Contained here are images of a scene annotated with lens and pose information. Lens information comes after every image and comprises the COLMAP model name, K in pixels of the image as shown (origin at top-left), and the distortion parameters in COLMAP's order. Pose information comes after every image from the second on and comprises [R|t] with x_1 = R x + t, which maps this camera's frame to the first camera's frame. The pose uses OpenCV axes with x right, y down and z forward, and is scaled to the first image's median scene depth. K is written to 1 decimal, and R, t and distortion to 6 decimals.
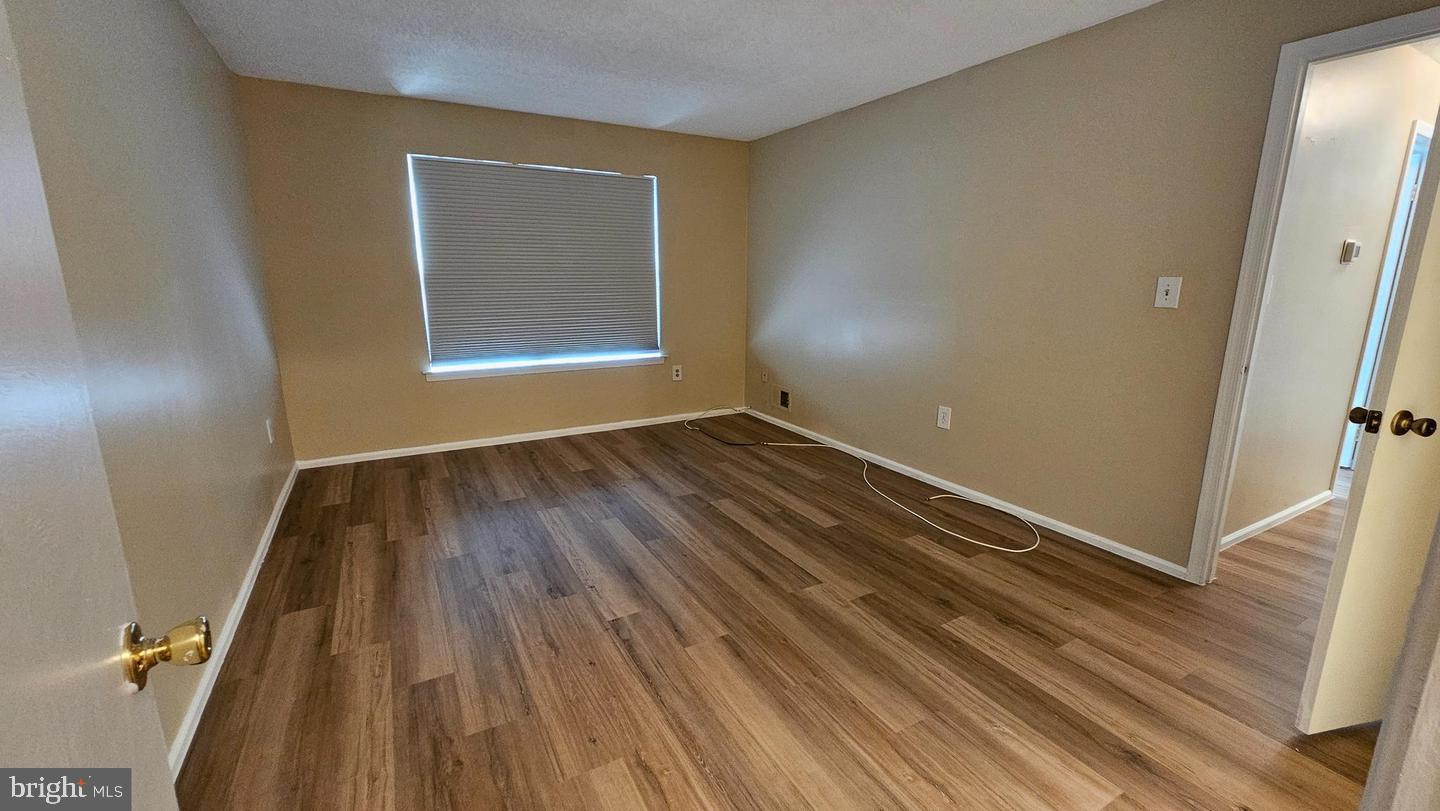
lens RADIAL K [[588.0, 0, 718.6], [0, 588.0, 400.3], [0, 0, 1]] dist [-0.001452, 0.000446]
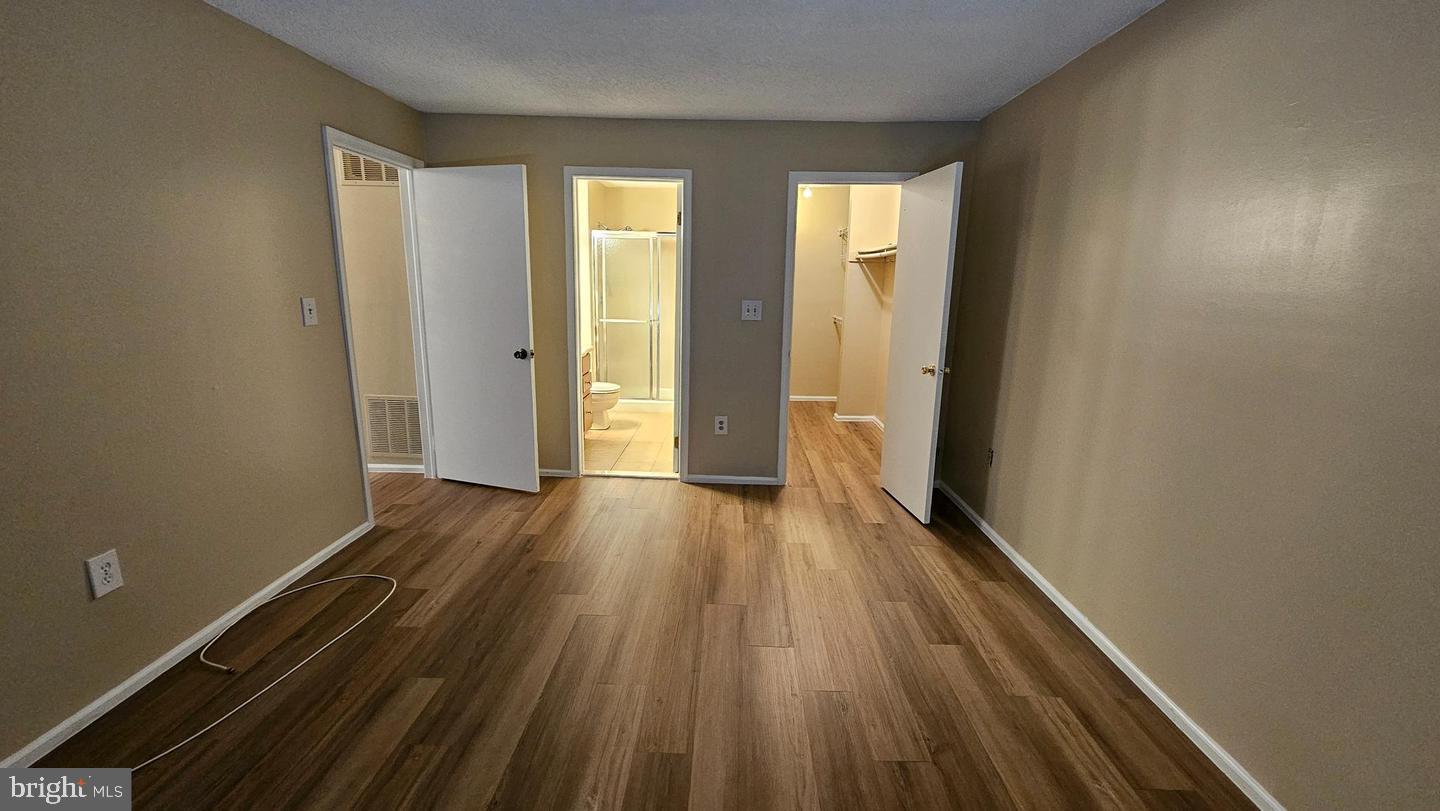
lens RADIAL K [[588.0, 0, 718.6], [0, 588.0, 400.3], [0, 0, 1]] dist [-0.001452, 0.000446]
pose [[-0.857039, -0.124234, 0.500049, -0.491781], [0.084733, 0.923301, 0.374613, -0.388670], [-0.508236, 0.363429, -0.780779, 1.568468]]
